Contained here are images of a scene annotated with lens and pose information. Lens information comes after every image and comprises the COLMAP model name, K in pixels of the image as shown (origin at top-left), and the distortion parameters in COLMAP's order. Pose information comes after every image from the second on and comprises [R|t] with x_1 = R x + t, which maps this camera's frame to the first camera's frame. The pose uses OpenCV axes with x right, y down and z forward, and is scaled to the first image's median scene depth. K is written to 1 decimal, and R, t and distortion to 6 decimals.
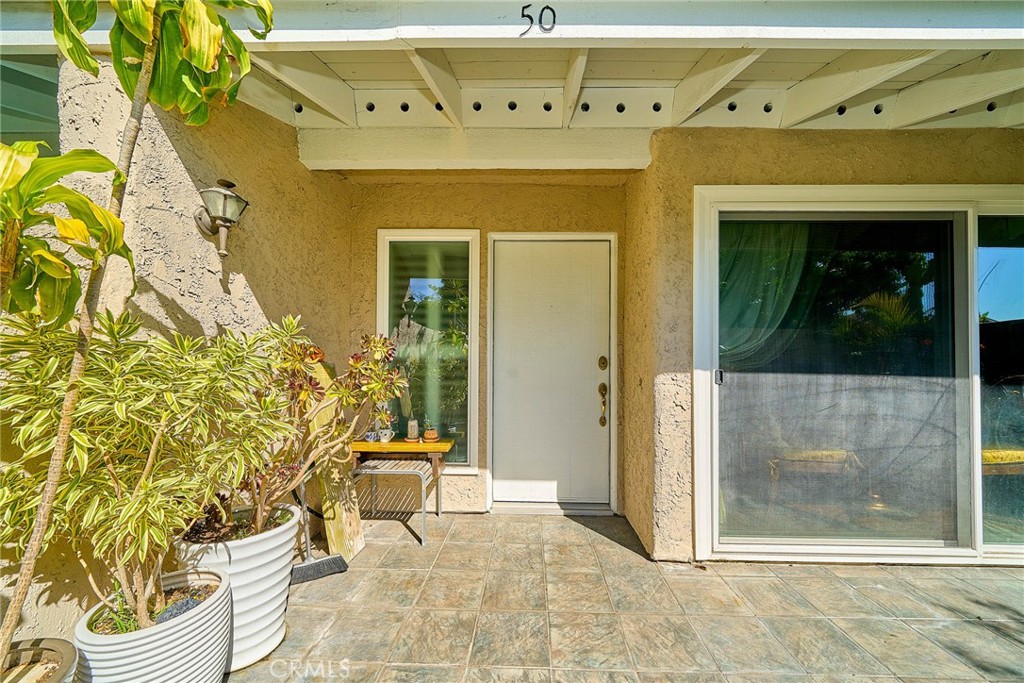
lens RADIAL K [[351.0, 0, 516.5], [0, 351.0, 341.9], [0, 0, 1]] dist [-0.001727, -0.000193]
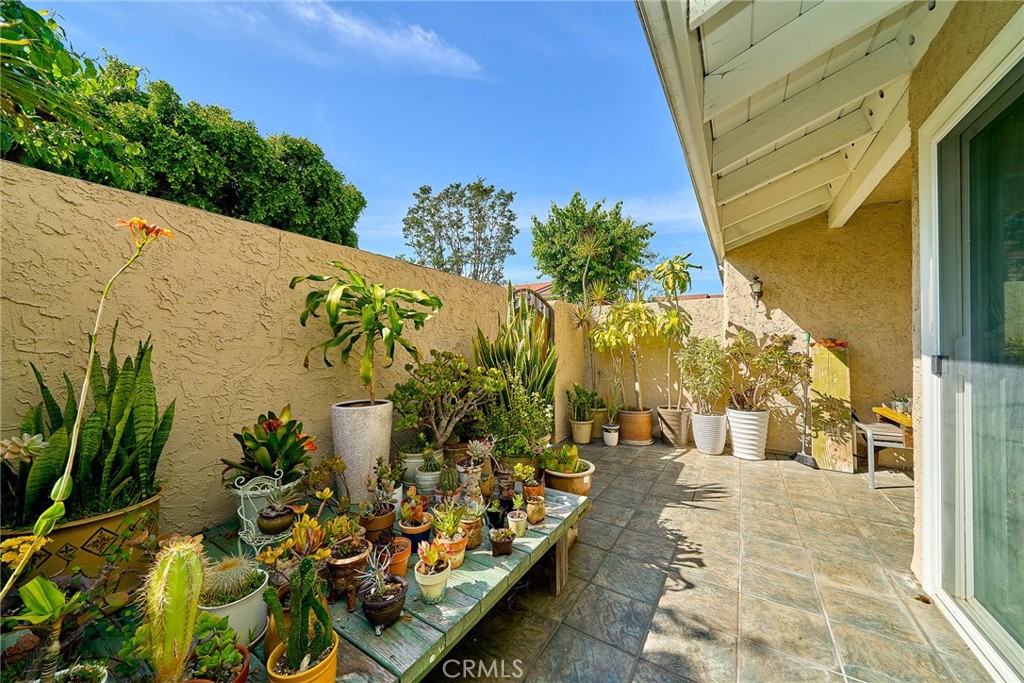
lens RADIAL K [[351.0, 0, 516.5], [0, 351.0, 341.9], [0, 0, 1]] dist [-0.001727, -0.000193]
pose [[-0.516962, -0.018439, -0.855810, 2.077177], [0.017214, 0.999342, -0.031930, 0.058490], [0.855835, -0.031239, -0.516304, 0.775020]]
